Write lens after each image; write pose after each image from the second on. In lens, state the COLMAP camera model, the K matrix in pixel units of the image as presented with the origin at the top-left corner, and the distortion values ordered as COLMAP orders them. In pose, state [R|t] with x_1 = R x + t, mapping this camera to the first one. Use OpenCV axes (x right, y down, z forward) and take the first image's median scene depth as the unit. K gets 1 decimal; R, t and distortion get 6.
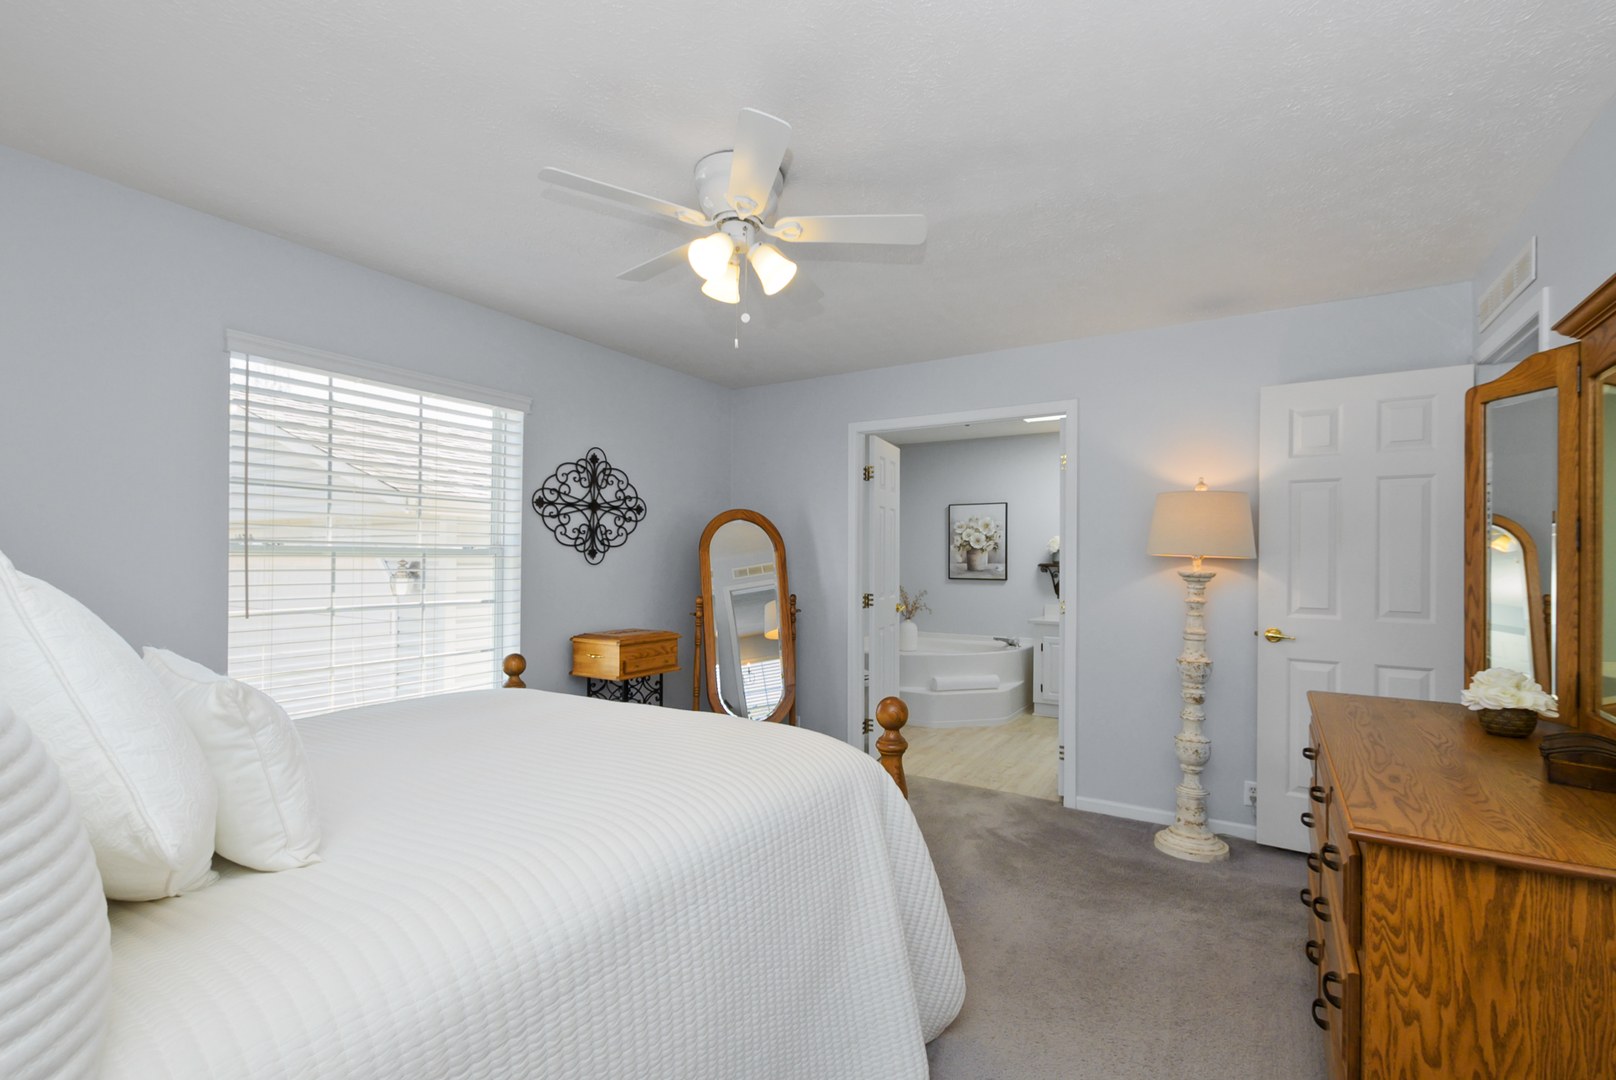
lens RADIAL K [[717.3, 0, 815.2], [0, 717.3, 548.4], [0, 0, 1]] dist [0.008525, -0.004630]
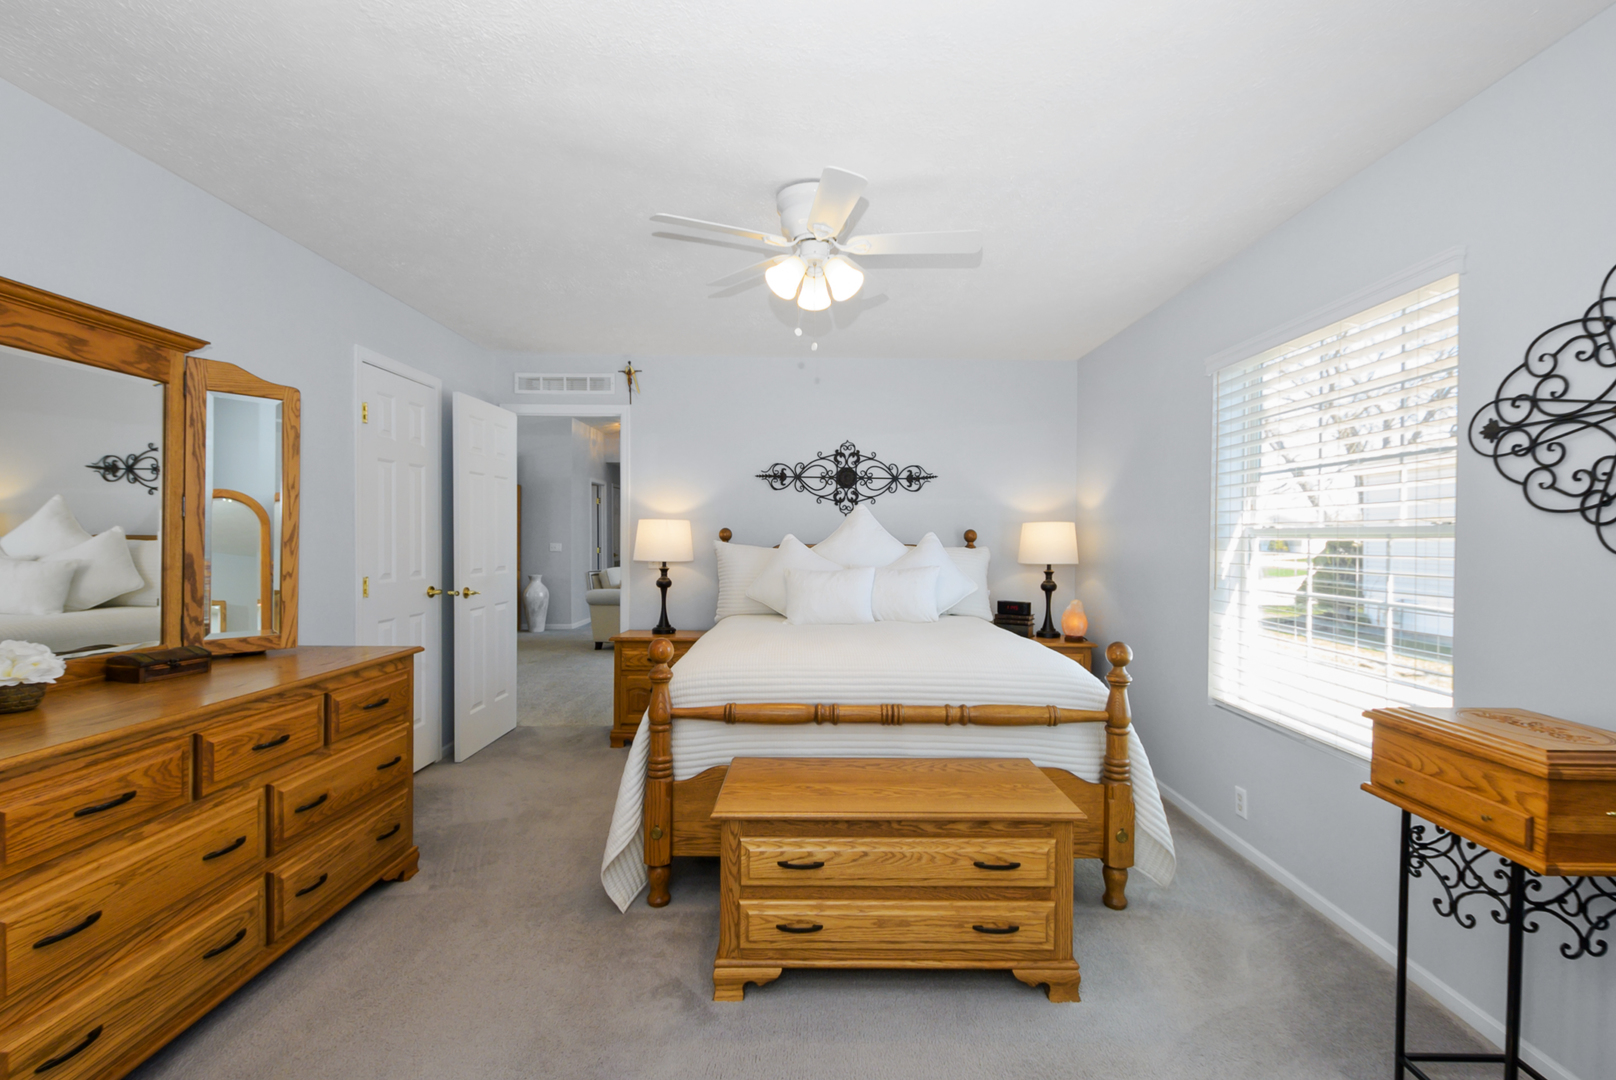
lens RADIAL K [[717.3, 0, 809.9], [0, 717.3, 541.2], [0, 0, 1]] dist [0.008525, -0.004630]
pose [[-0.857545, 0.003875, -0.514394, 0.288524], [0.006102, 0.999978, -0.002639, 0.012791], [0.514372, -0.005402, -0.857550, 1.152935]]
